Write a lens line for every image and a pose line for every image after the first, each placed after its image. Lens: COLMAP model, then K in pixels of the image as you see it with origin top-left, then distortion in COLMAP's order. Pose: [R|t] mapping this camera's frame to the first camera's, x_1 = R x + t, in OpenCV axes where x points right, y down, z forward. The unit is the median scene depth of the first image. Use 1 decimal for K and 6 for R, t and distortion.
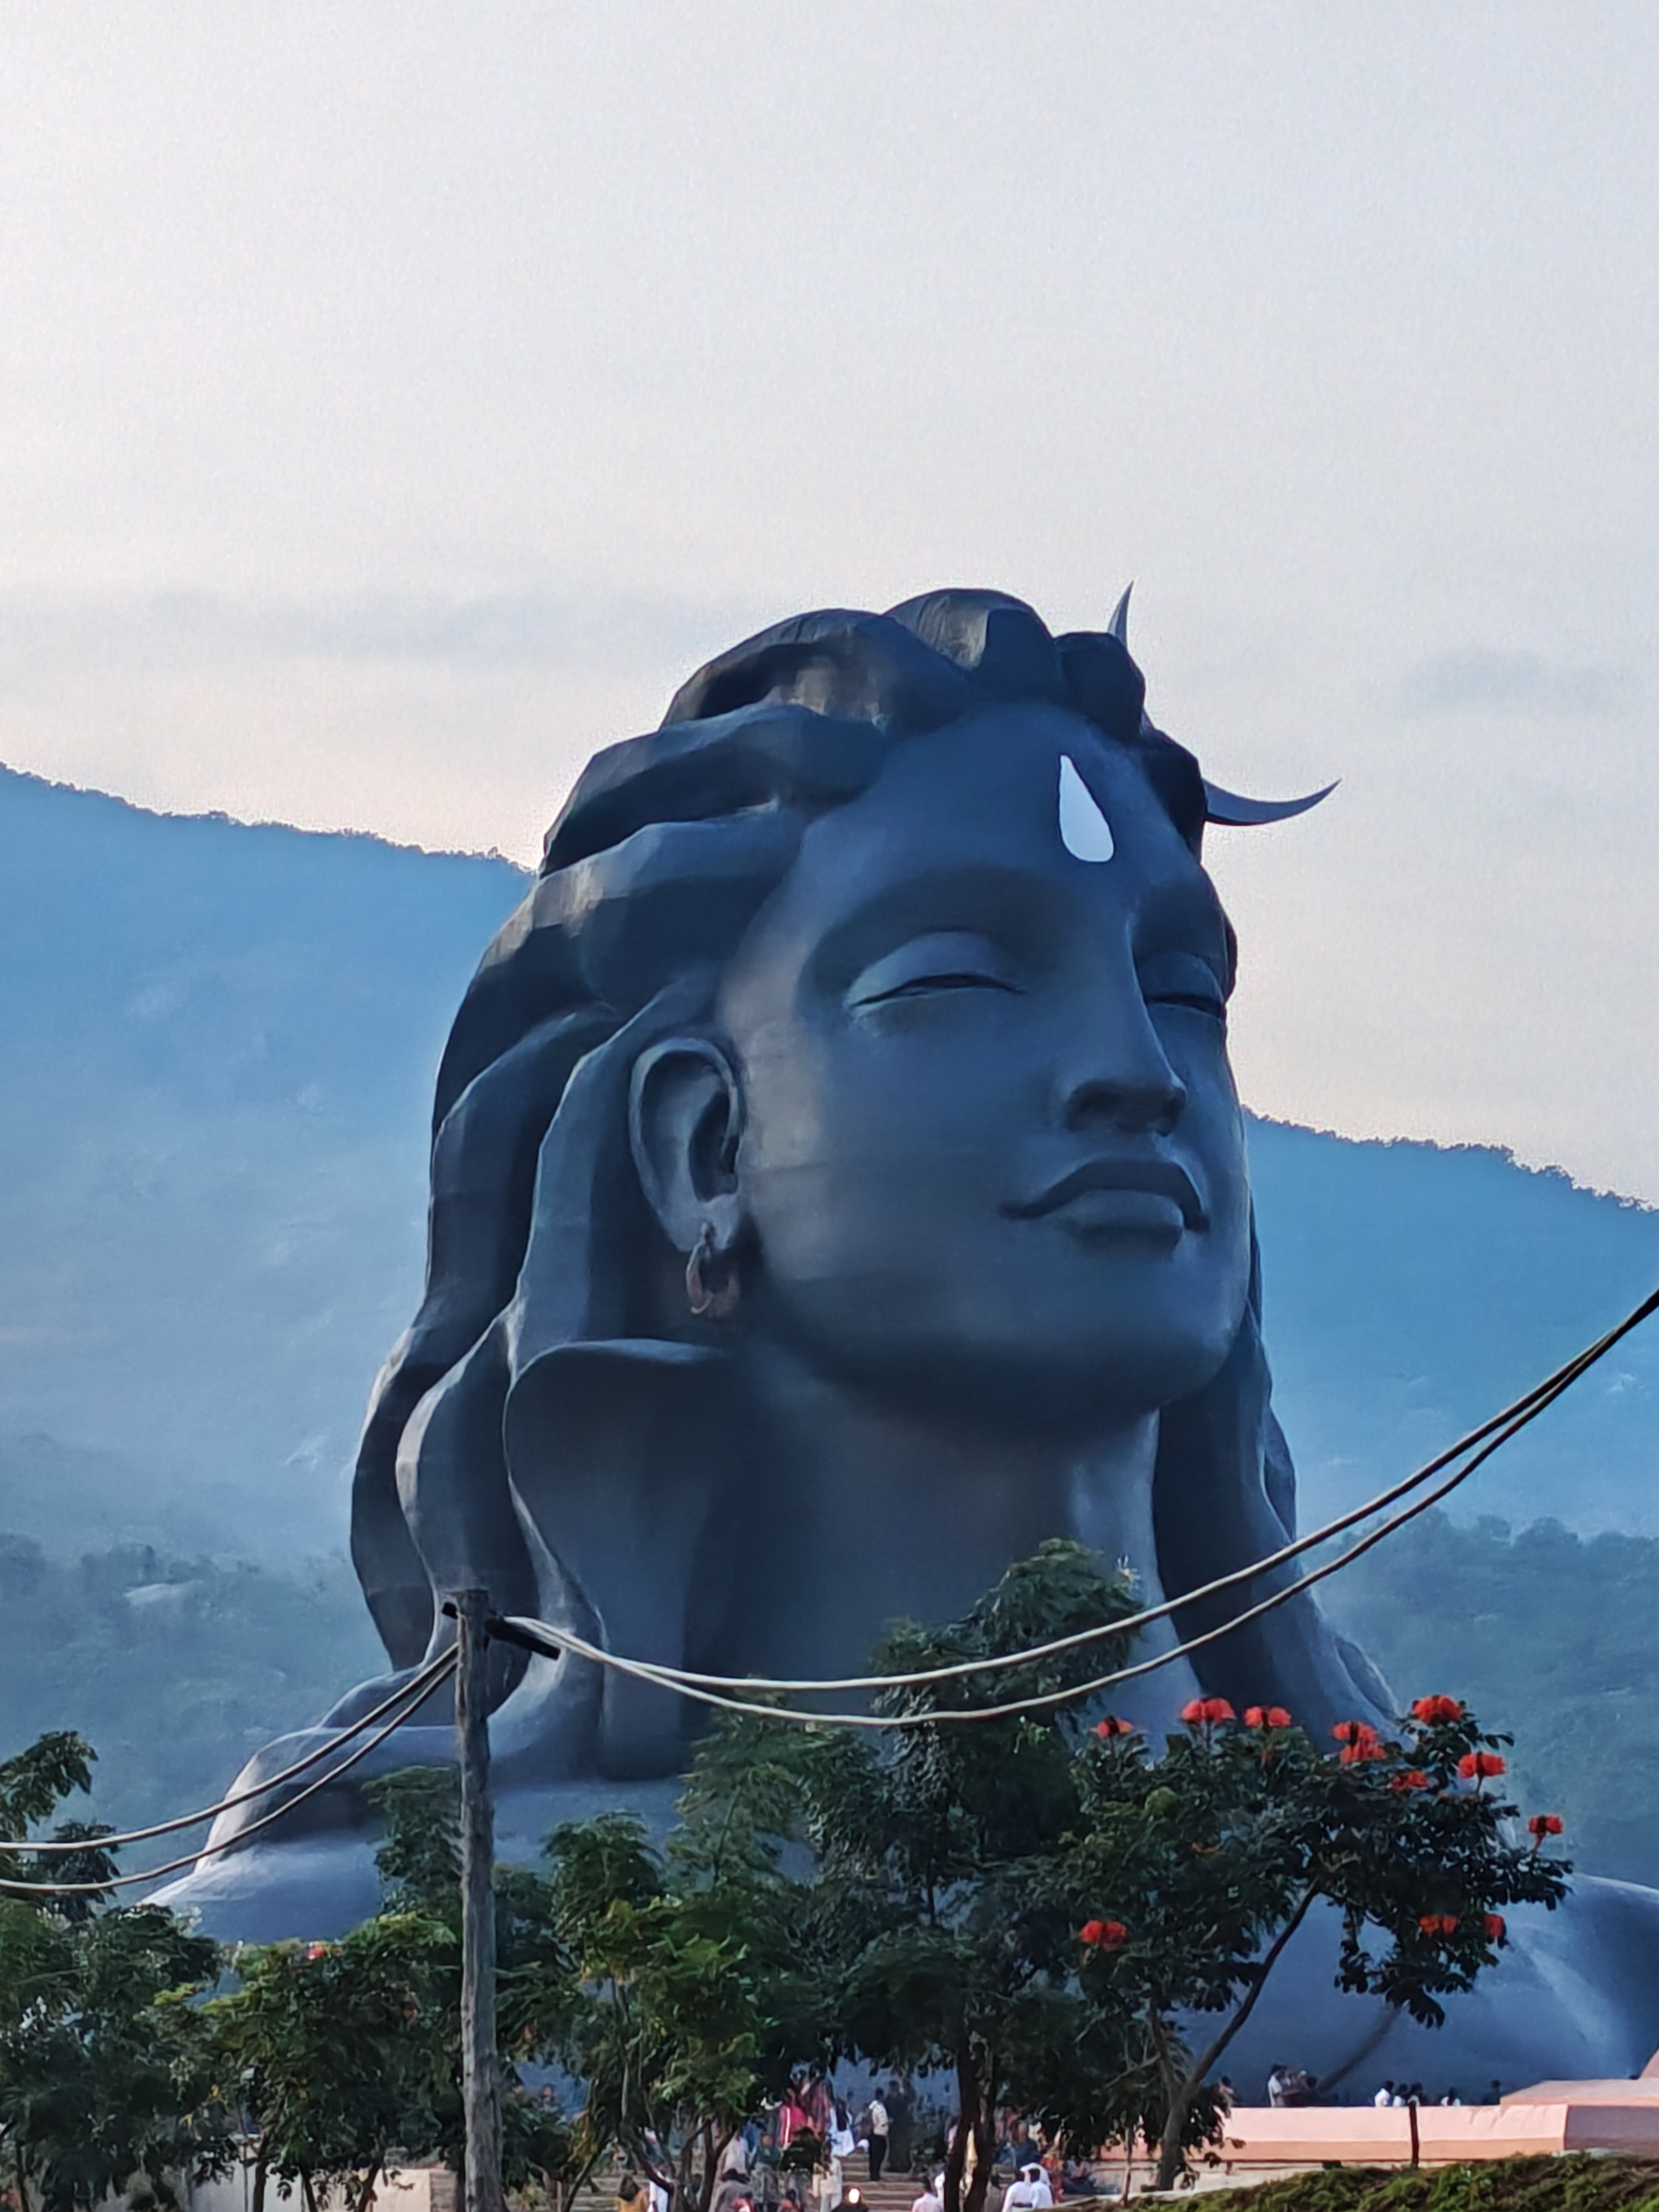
lens RADIAL K [[9332.4, 0, 829.3], [0, 9332.4, 1105.6], [0, 0, 1]] dist [-0.165796, 0.000000]
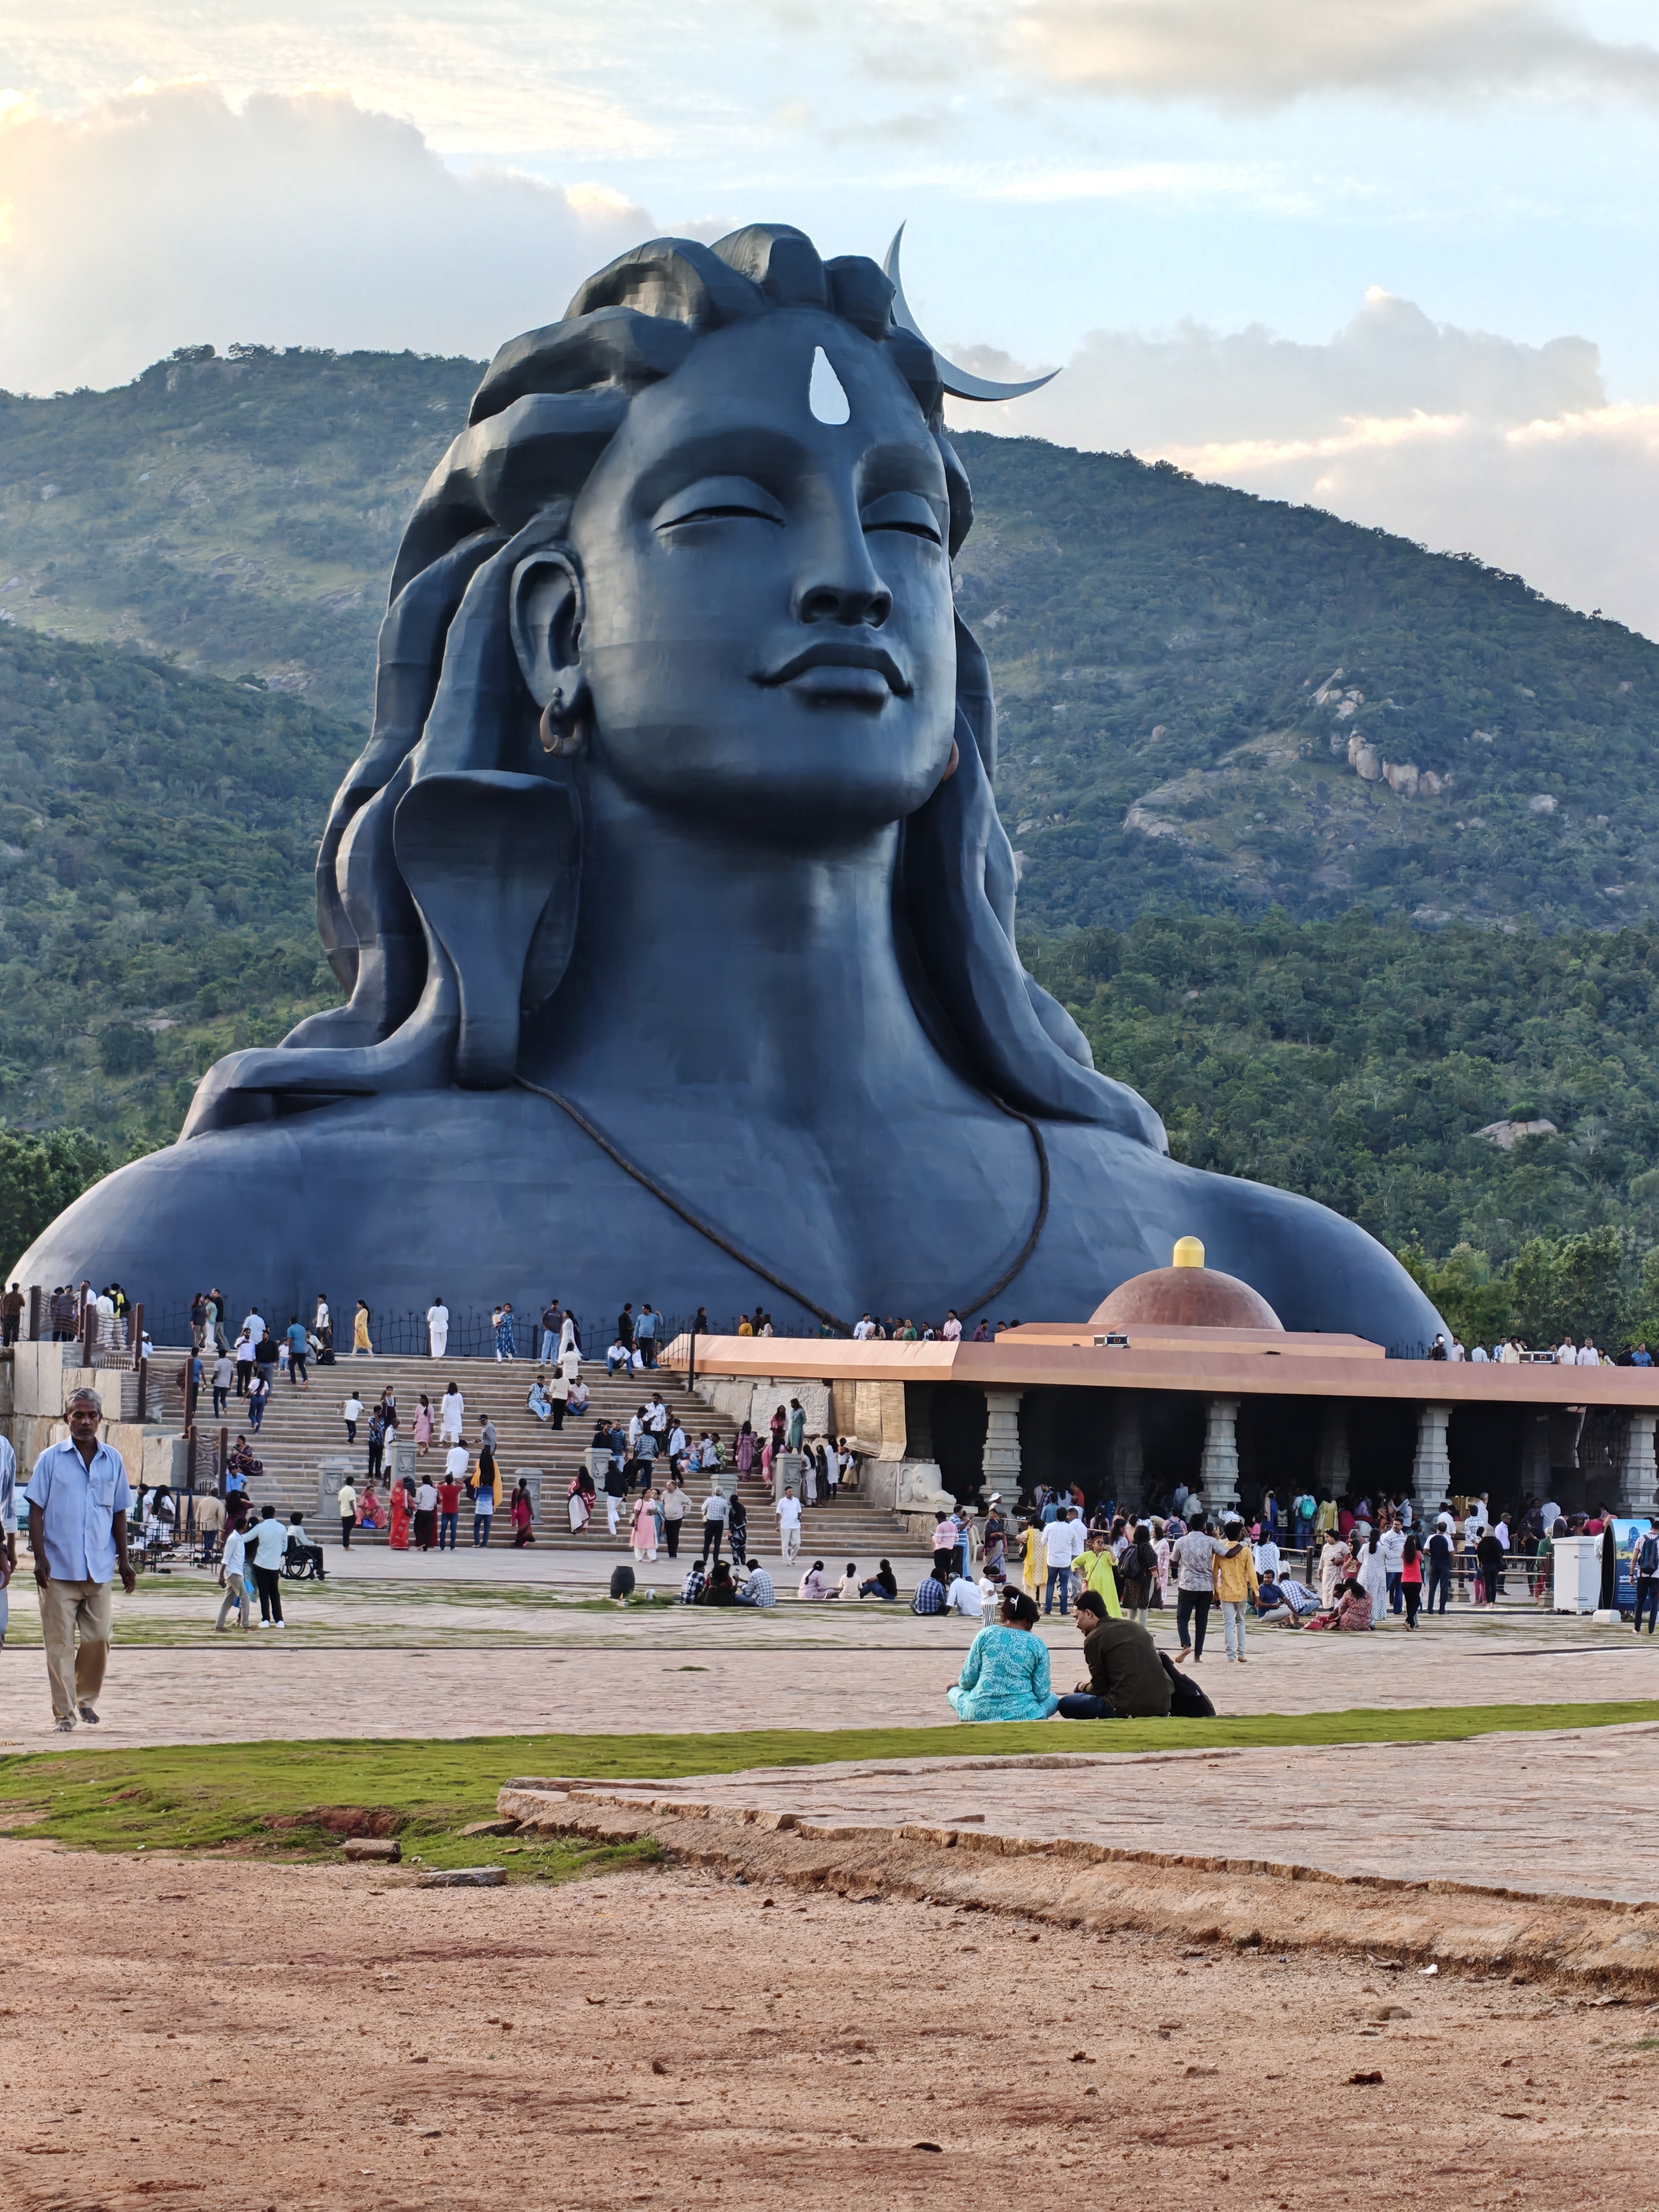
lens RADIAL K [[6335.5, 0, 828.3], [0, 6335.5, 1108.7], [0, 0, 1]] dist [0.044453, 0.000000]
pose [[0.995393, 0.019036, -0.093968, 0.115470], [-0.011912, 0.997052, 0.075802, 0.003304], [0.095134, -0.074333, 0.992685, 0.070503]]
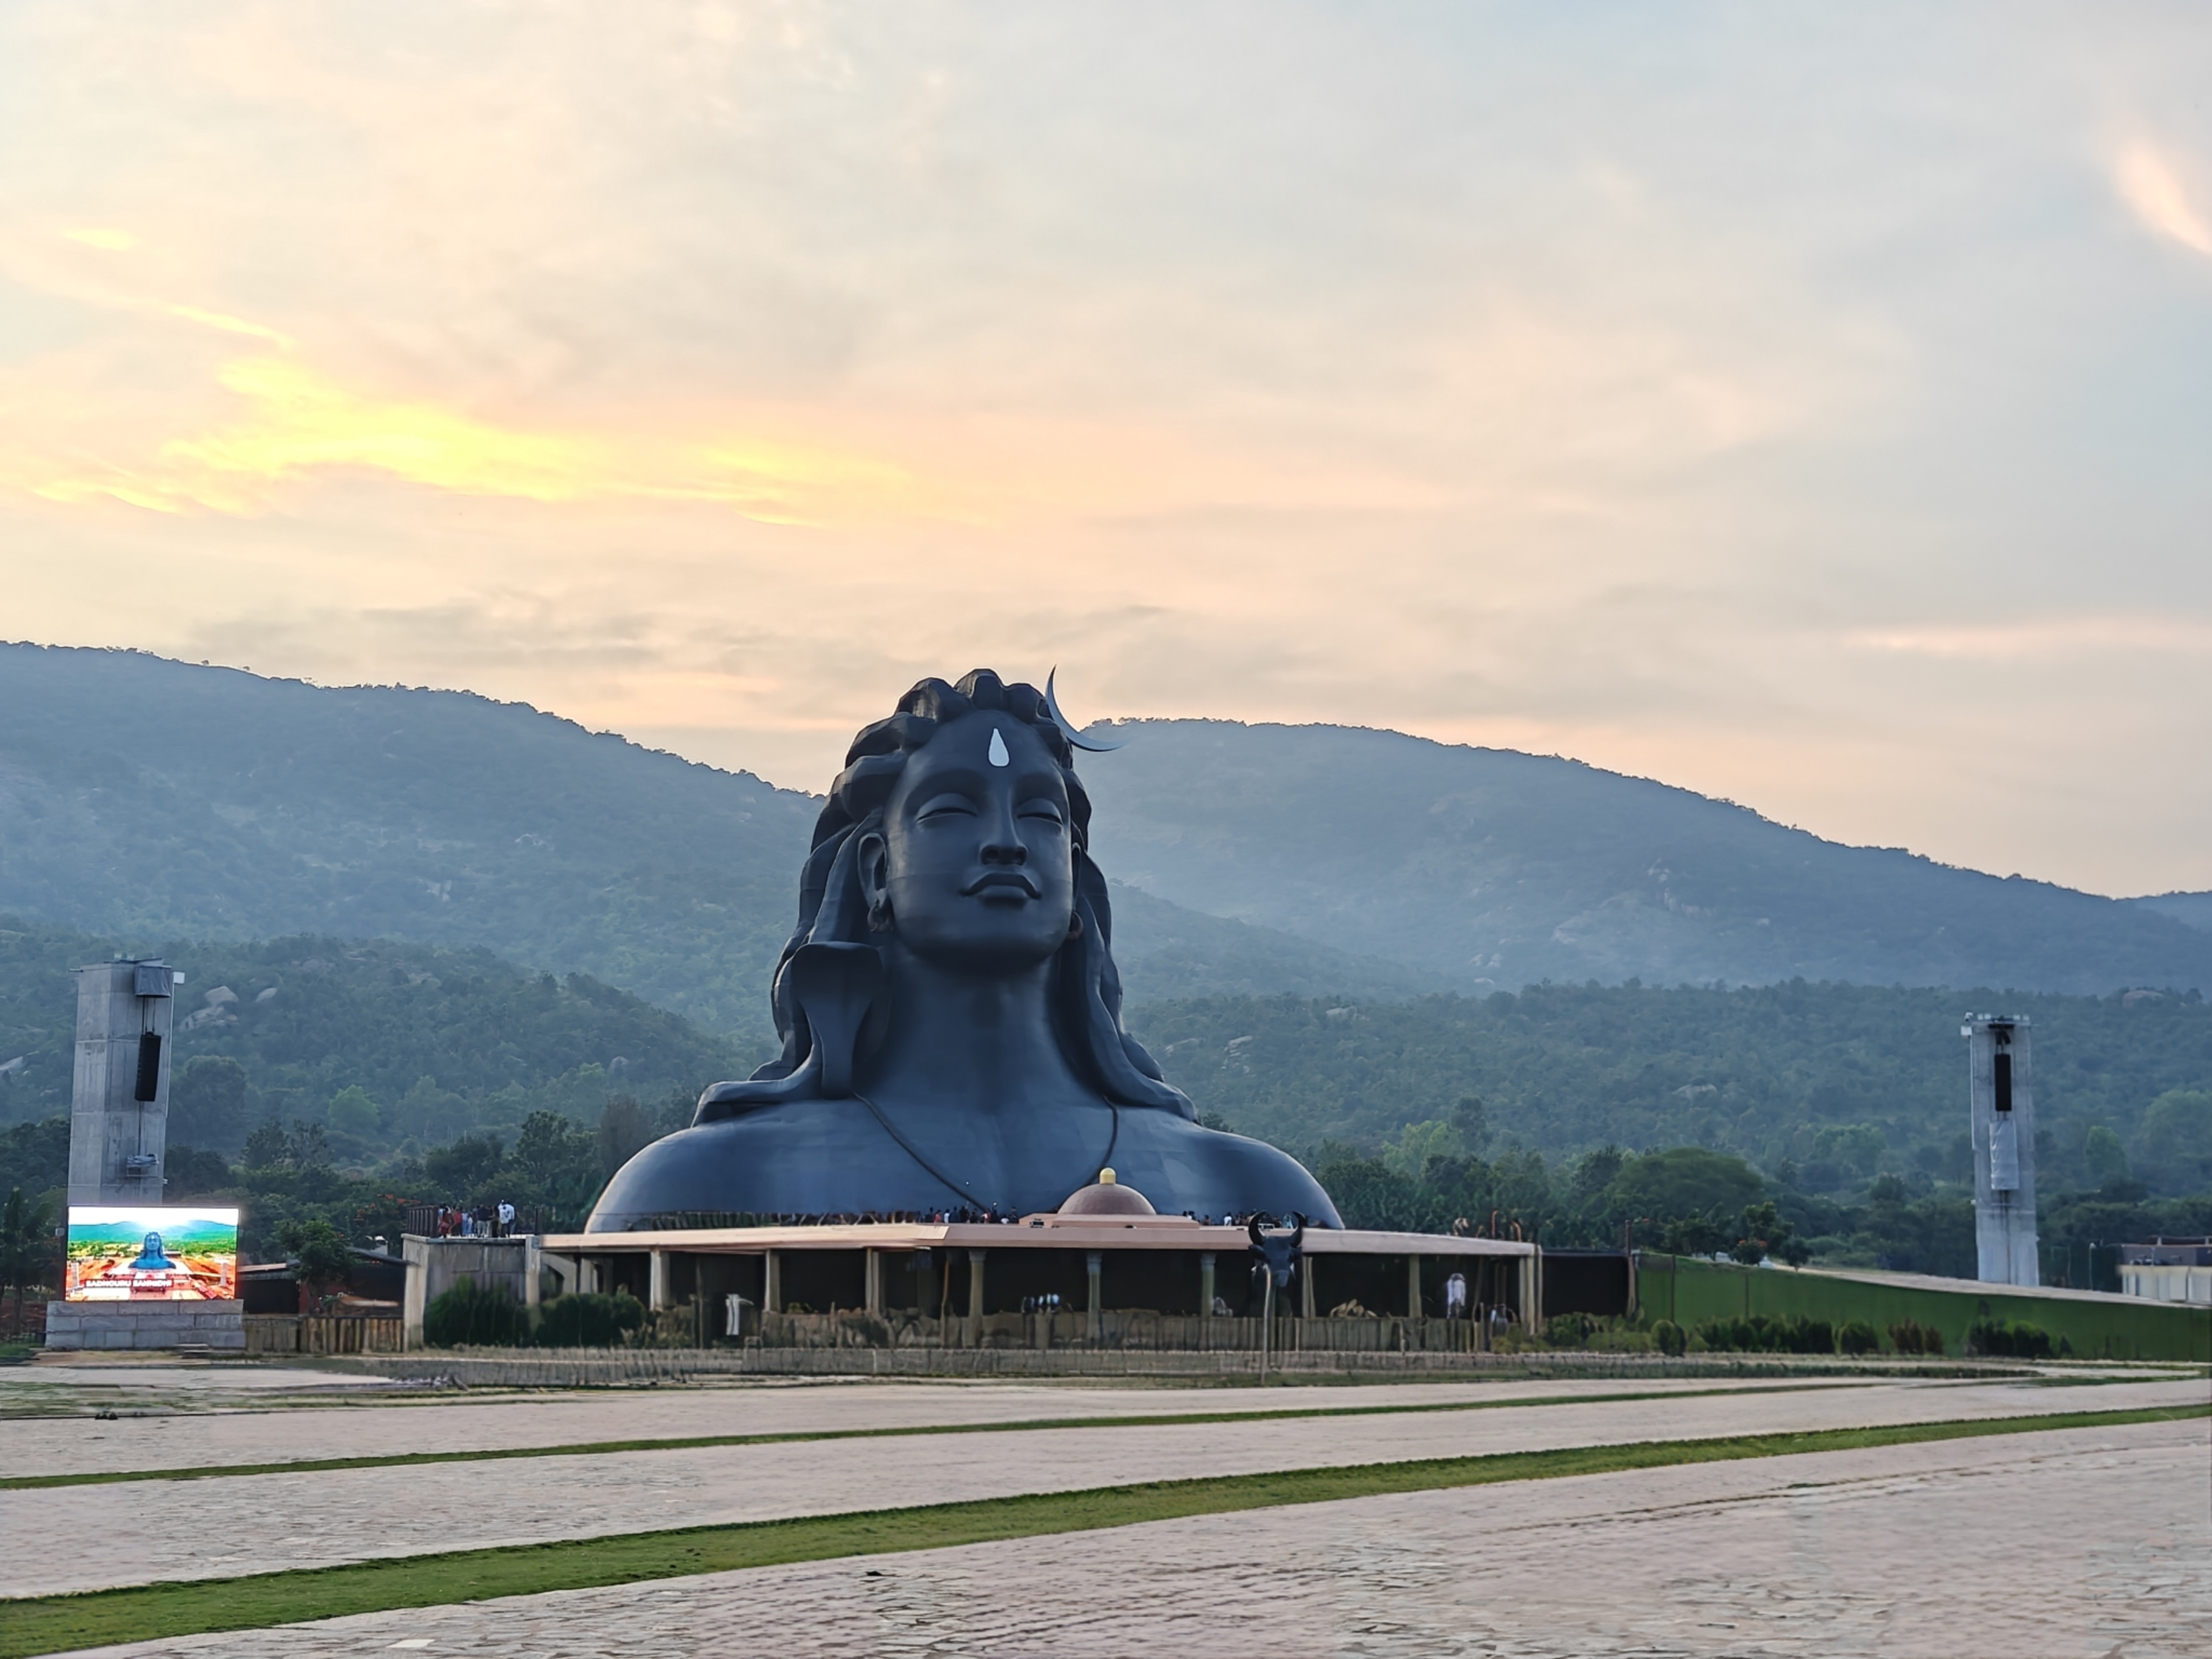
lens RADIAL K [[3097.8, 0, 1104.5], [0, 3097.8, 824.7], [0, 0, 1]] dist [0.036607, 0.000000]
pose [[0.977149, -0.021766, -0.211439, 0.250008], [0.020527, 0.999757, -0.008052, -0.000702], [0.211563, 0.003528, 0.977358, 0.105946]]
